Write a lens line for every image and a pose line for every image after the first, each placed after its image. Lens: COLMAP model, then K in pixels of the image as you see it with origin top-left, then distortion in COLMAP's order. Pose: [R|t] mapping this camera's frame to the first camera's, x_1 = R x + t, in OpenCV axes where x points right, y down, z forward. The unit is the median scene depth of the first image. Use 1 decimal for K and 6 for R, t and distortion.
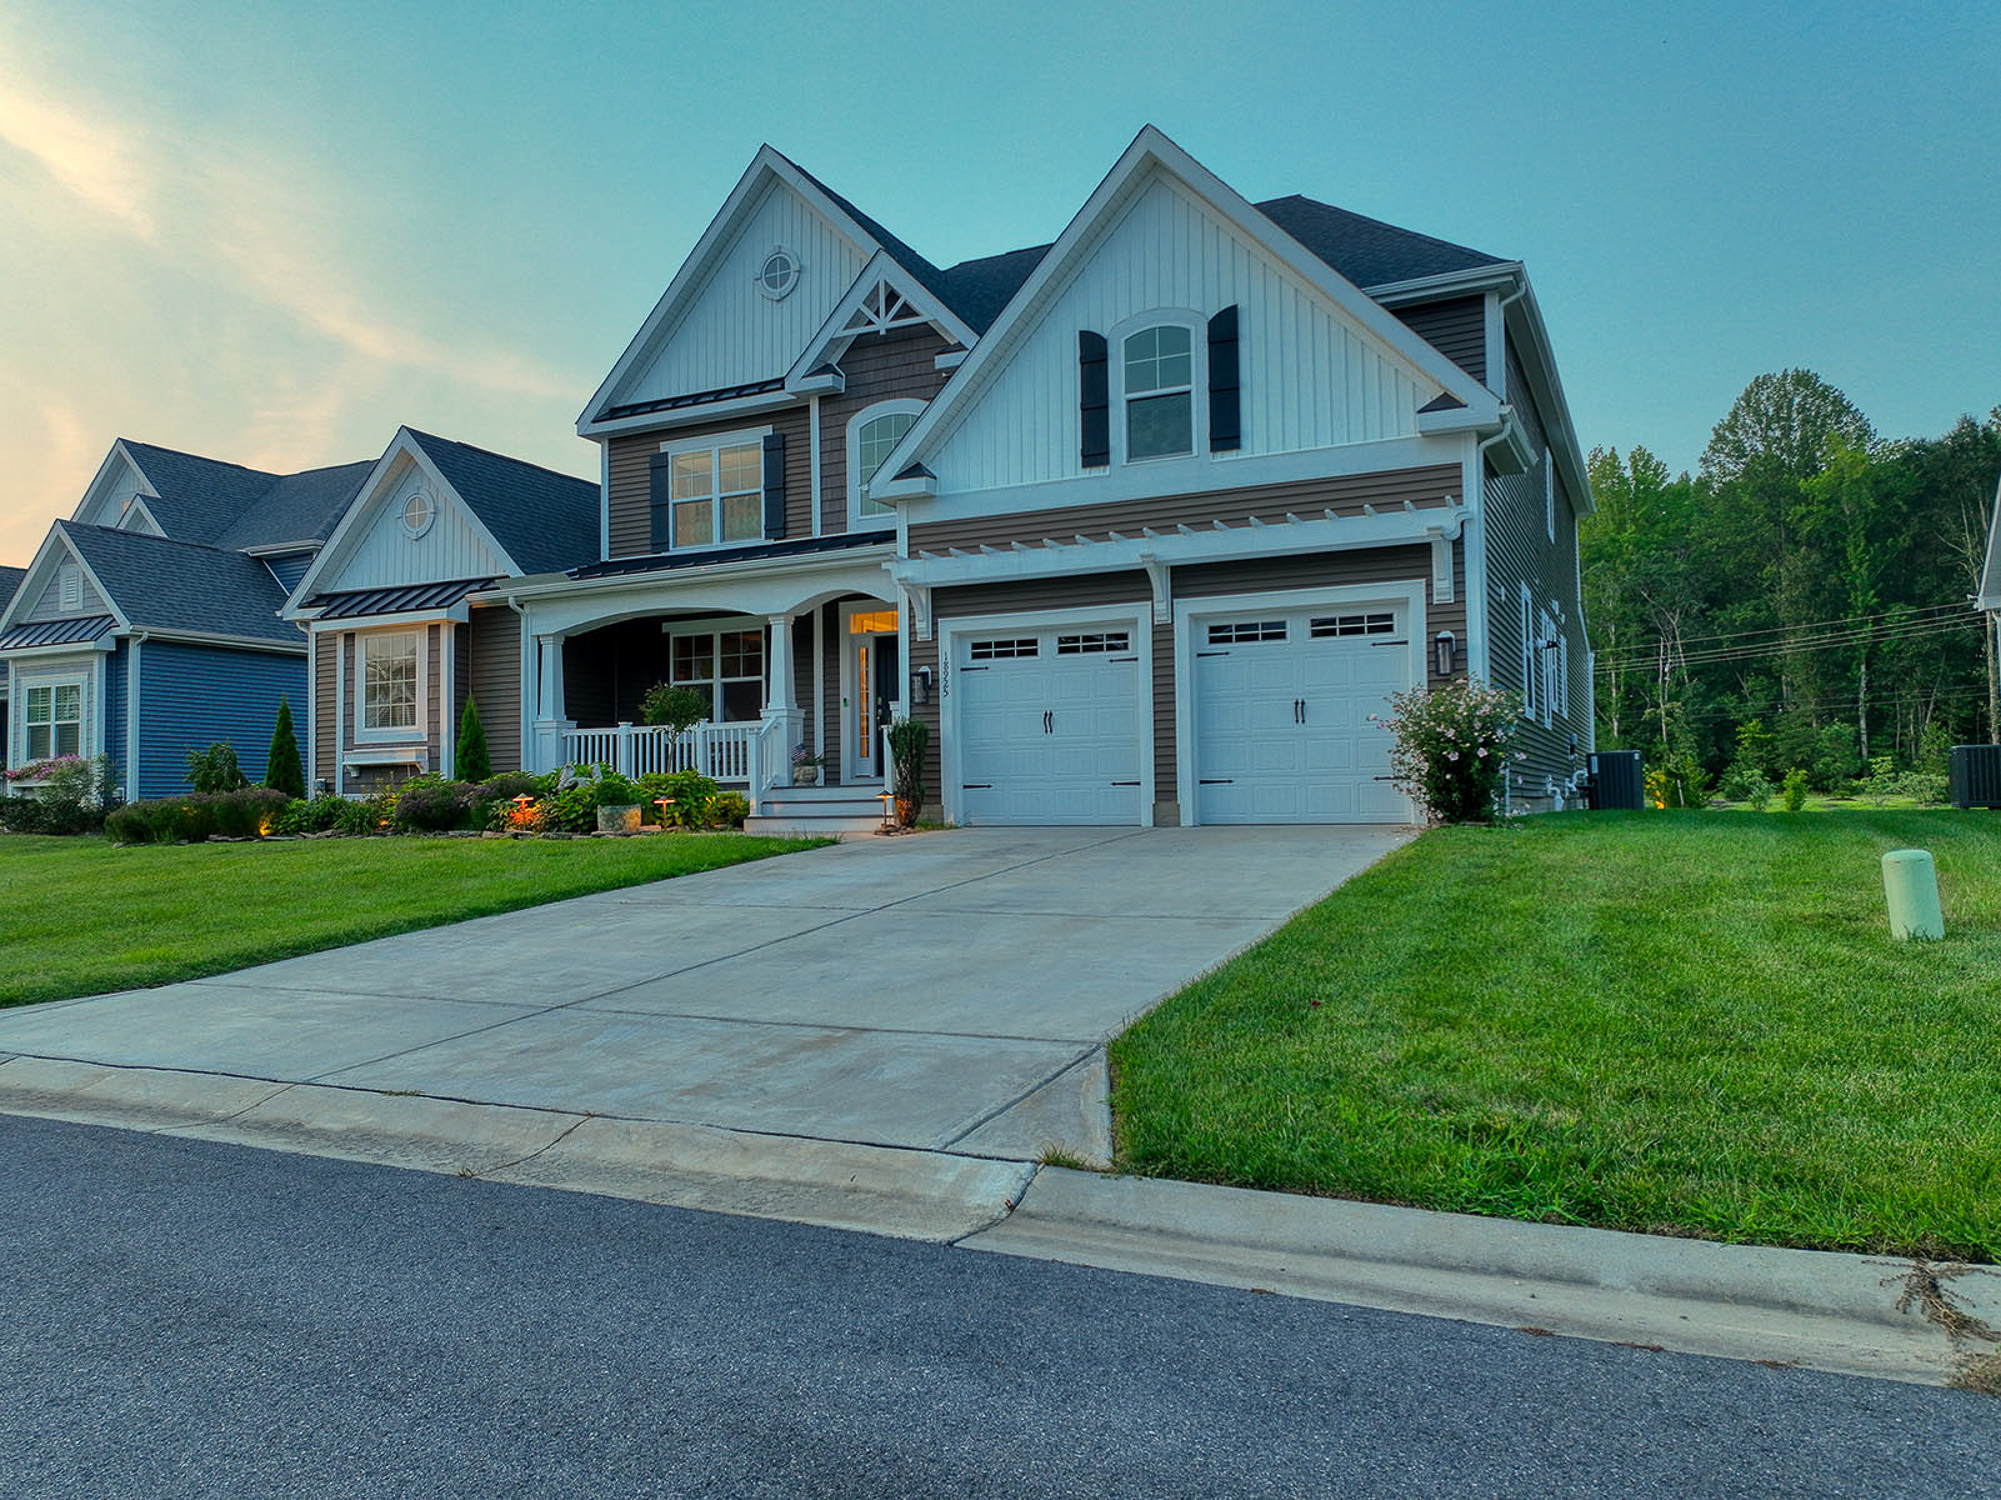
lens RADIAL K [[1403.5, 0, 1007.0], [0, 1403.5, 749.2], [0, 0, 1]] dist [-0.003279, 0.016836]
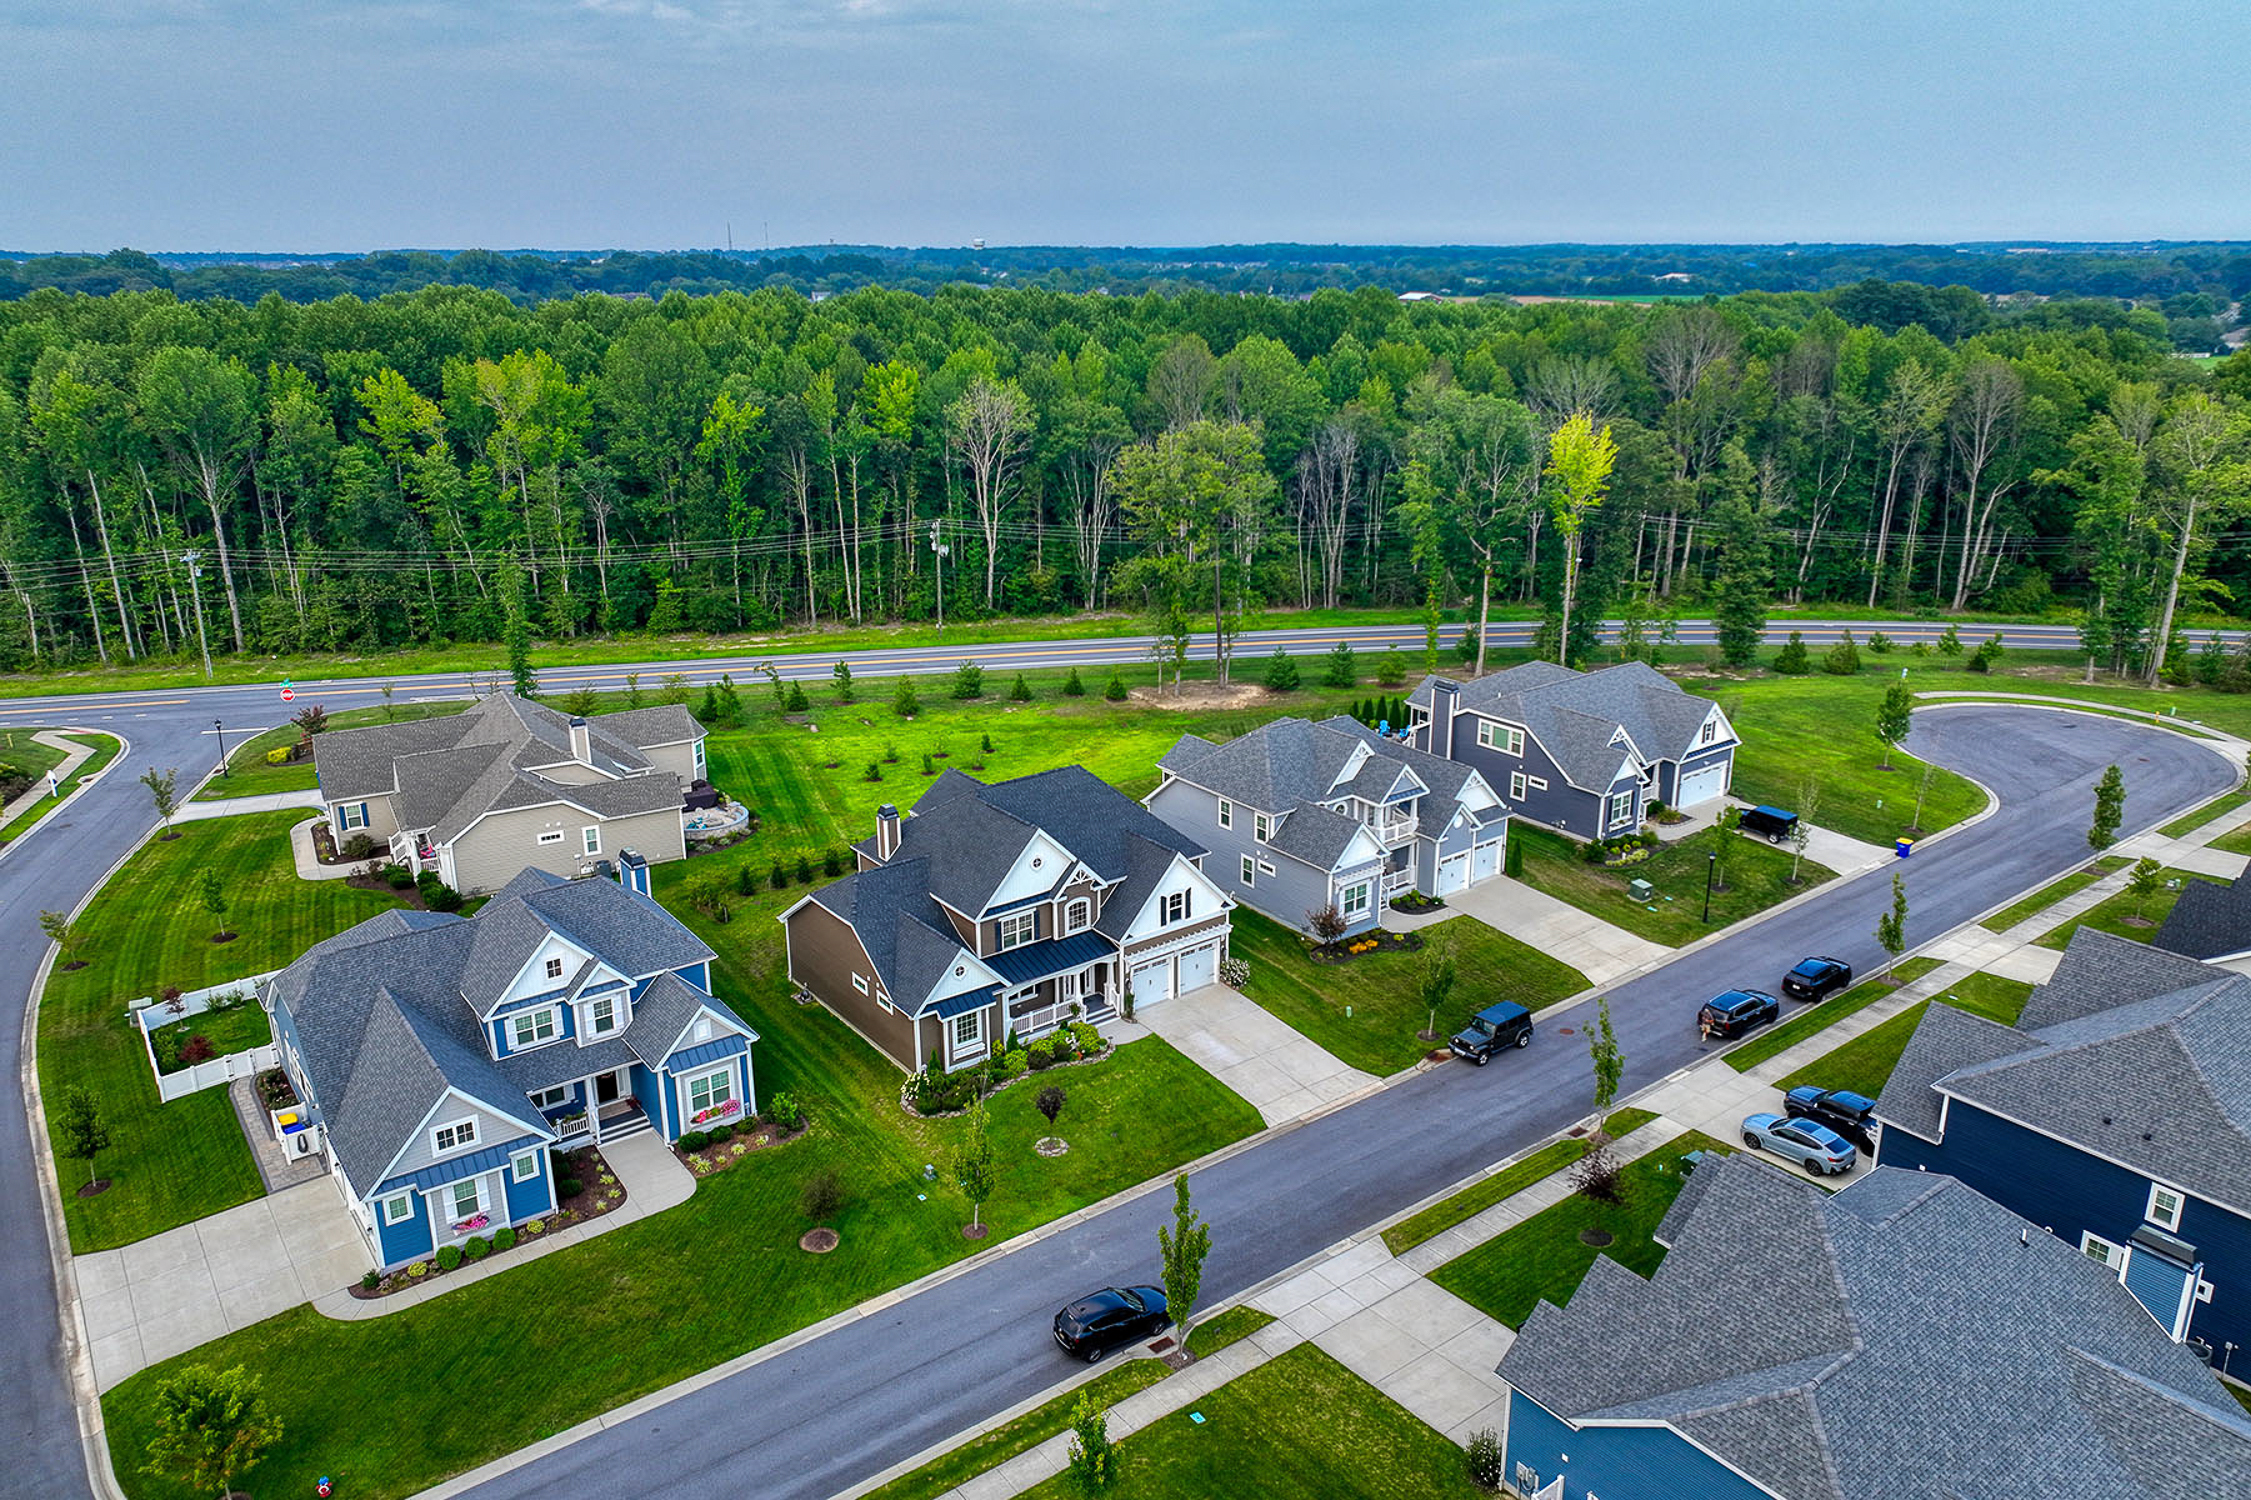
lens RADIAL K [[1579.0, 0, 1131.7], [0, 1579.0, 736.7], [0, 0, 1]] dist [-0.003866, 0.016818]
pose [[0.457869, -0.252148, 0.852513, -3.314774], [-0.040884, 0.951949, 0.303516, -1.858507], [-0.888079, -0.173824, 0.425559, -0.721715]]
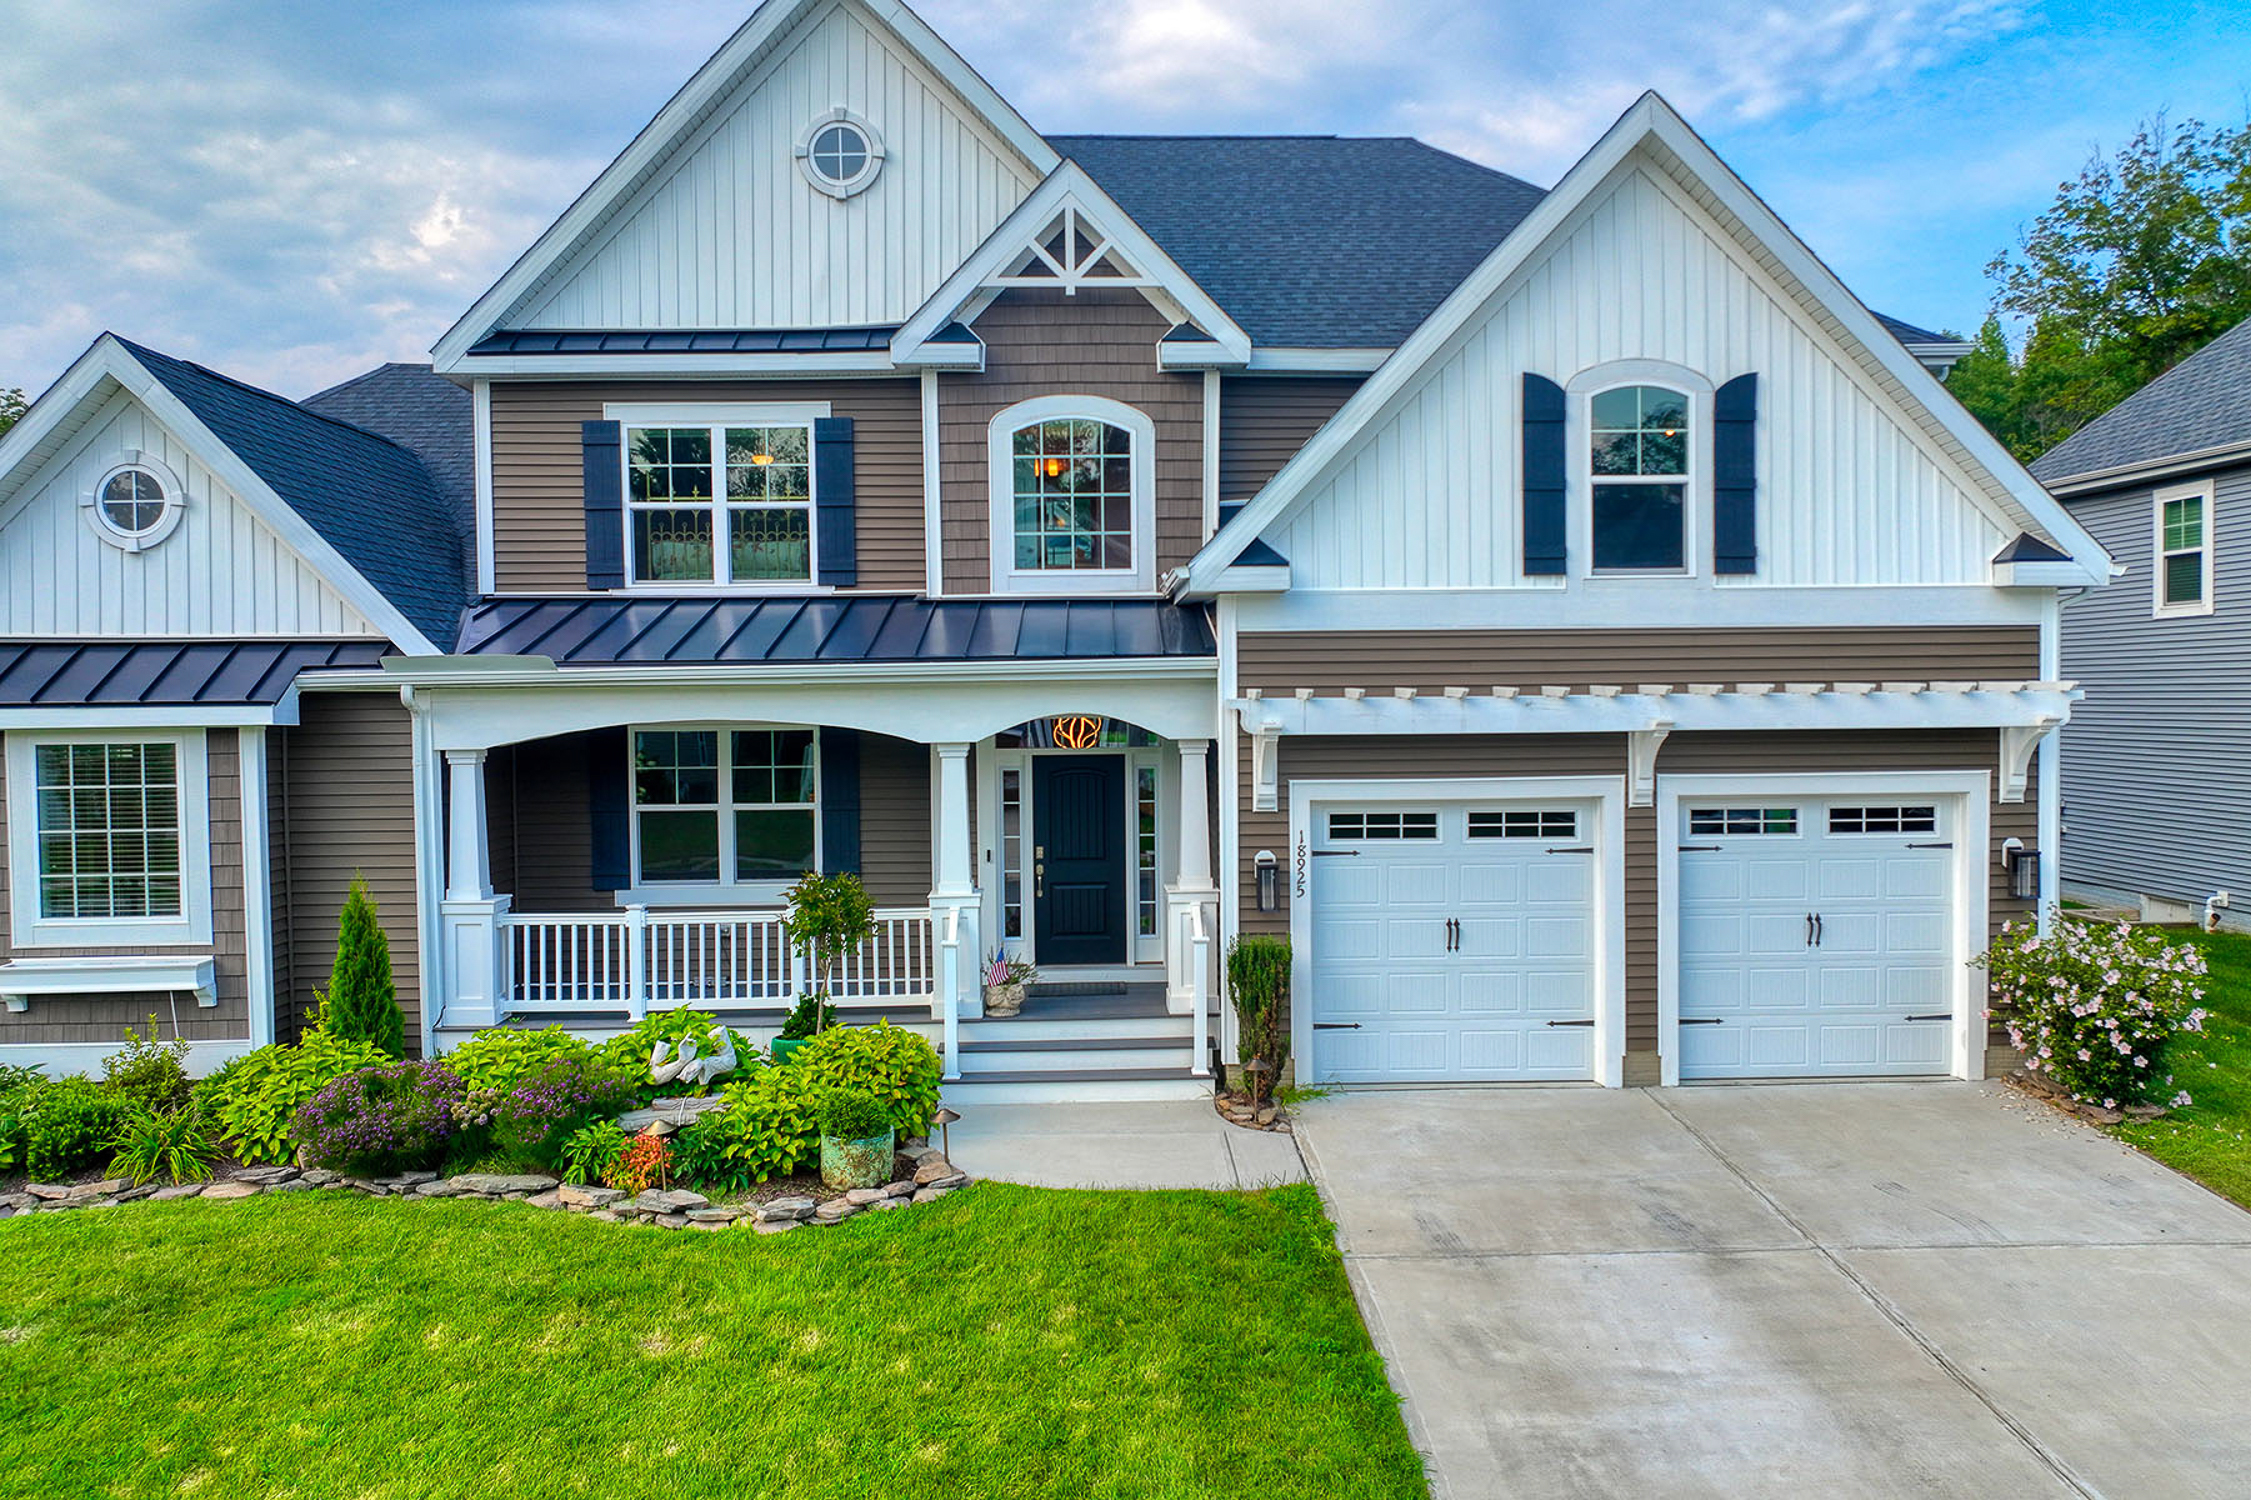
lens RADIAL K [[1579.0, 0, 1131.2], [0, 1579.0, 745.4], [0, 0, 1]] dist [-0.003866, 0.016818]
pose [[0.888825, -0.011664, 0.458099, -0.404703], [-0.021086, 0.997576, 0.066313, -0.139226], [-0.457762, -0.068600, 0.886424, 0.332478]]
